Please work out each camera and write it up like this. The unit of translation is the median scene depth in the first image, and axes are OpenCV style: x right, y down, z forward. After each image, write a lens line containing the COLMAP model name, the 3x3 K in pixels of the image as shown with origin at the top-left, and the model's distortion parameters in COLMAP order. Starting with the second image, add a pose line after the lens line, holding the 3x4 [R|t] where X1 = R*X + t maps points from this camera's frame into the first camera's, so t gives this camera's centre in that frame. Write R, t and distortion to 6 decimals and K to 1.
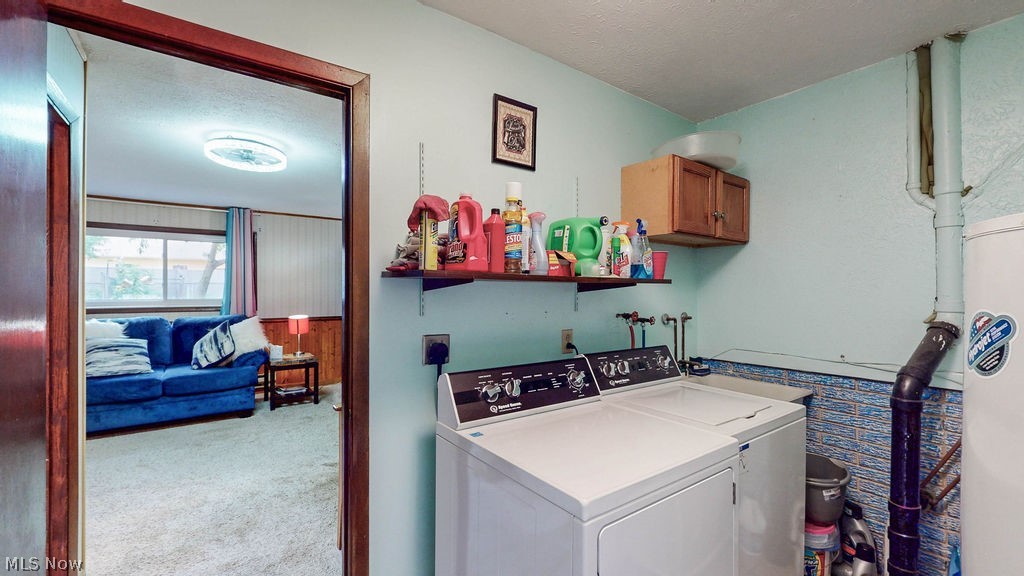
lens RADIAL K [[424.5, 0, 512.8], [0, 424.5, 290.0], [0, 0, 1]] dist [-0.000746, -0.000076]
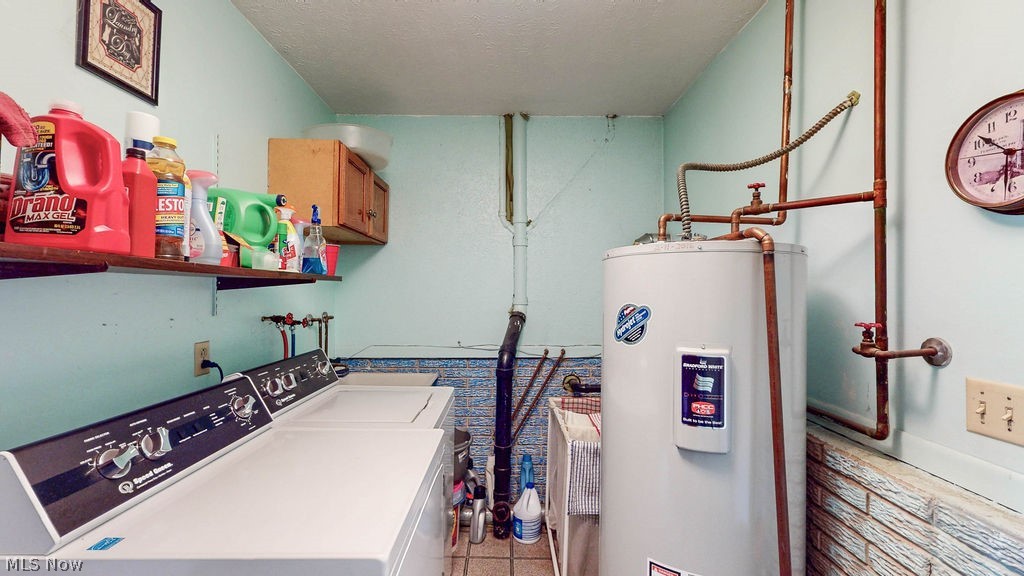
lens RADIAL K [[424.5, 0, 512.8], [0, 424.5, 290.0], [0, 0, 1]] dist [-0.000746, -0.000076]
pose [[0.584147, 0.003269, 0.811642, -0.166979], [-0.007508, 0.999971, 0.001376, 0.000323], [-0.811613, -0.006898, 0.584154, 0.174700]]
